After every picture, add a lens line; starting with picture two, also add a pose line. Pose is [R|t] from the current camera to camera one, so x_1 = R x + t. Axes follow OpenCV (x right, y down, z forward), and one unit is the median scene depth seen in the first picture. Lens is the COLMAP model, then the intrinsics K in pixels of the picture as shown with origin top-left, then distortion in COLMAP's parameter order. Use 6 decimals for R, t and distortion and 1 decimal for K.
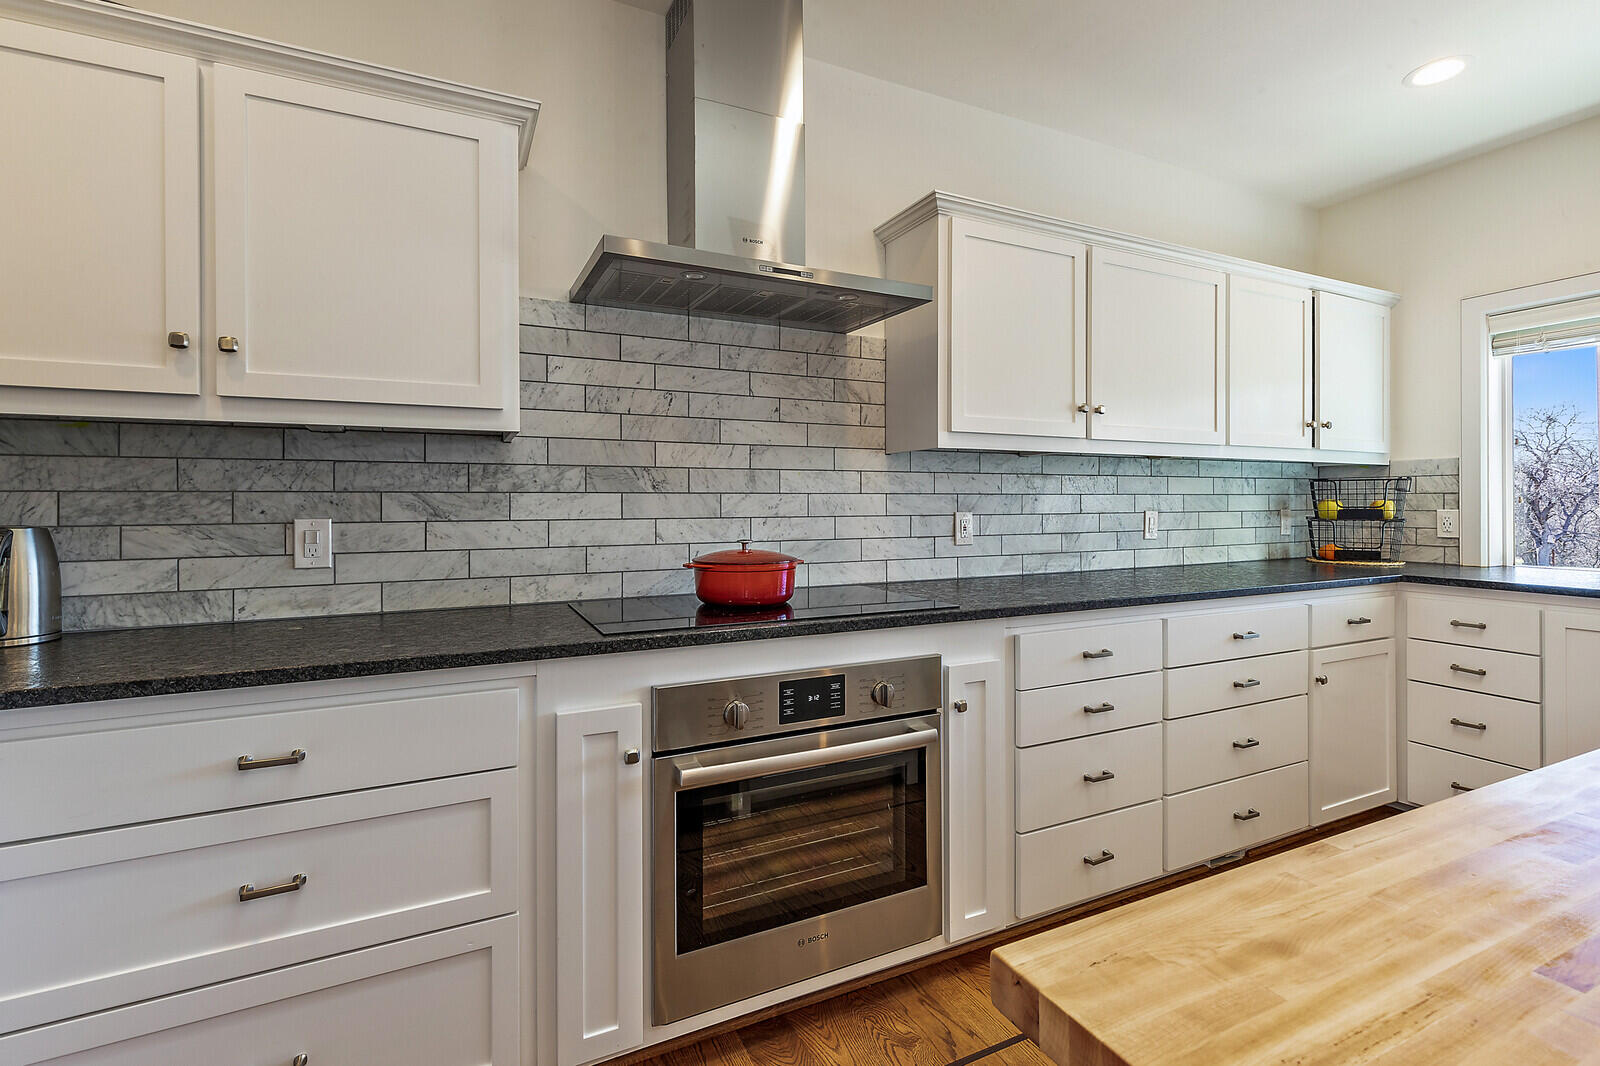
lens RADIAL K [[733.8, 0, 795.8], [0, 733.8, 509.7], [0, 0, 1]] dist [0.008498, -0.000320]
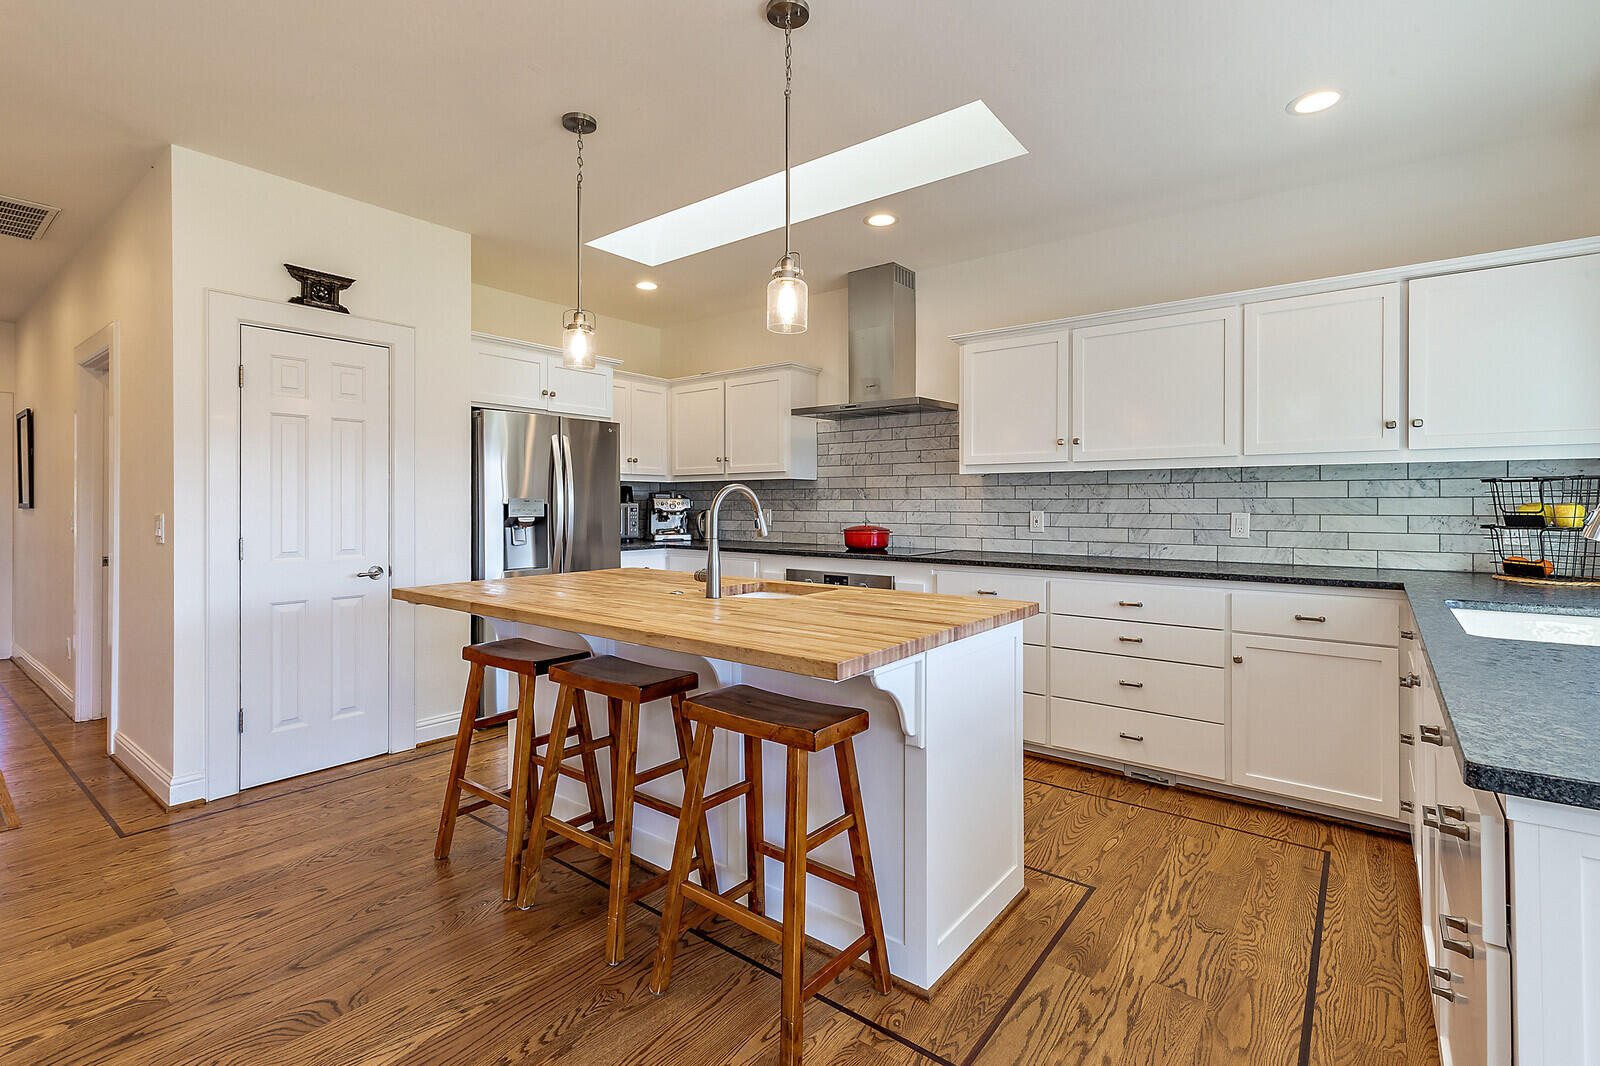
lens RADIAL K [[733.8, 0, 793.4], [0, 733.8, 502.4], [0, 0, 1]] dist [0.008498, -0.000320]
pose [[0.438842, 0.004233, -0.898554, 1.522481], [-0.006003, 0.999980, 0.001779, -0.015648], [0.898544, 0.004613, 0.438859, -0.147793]]
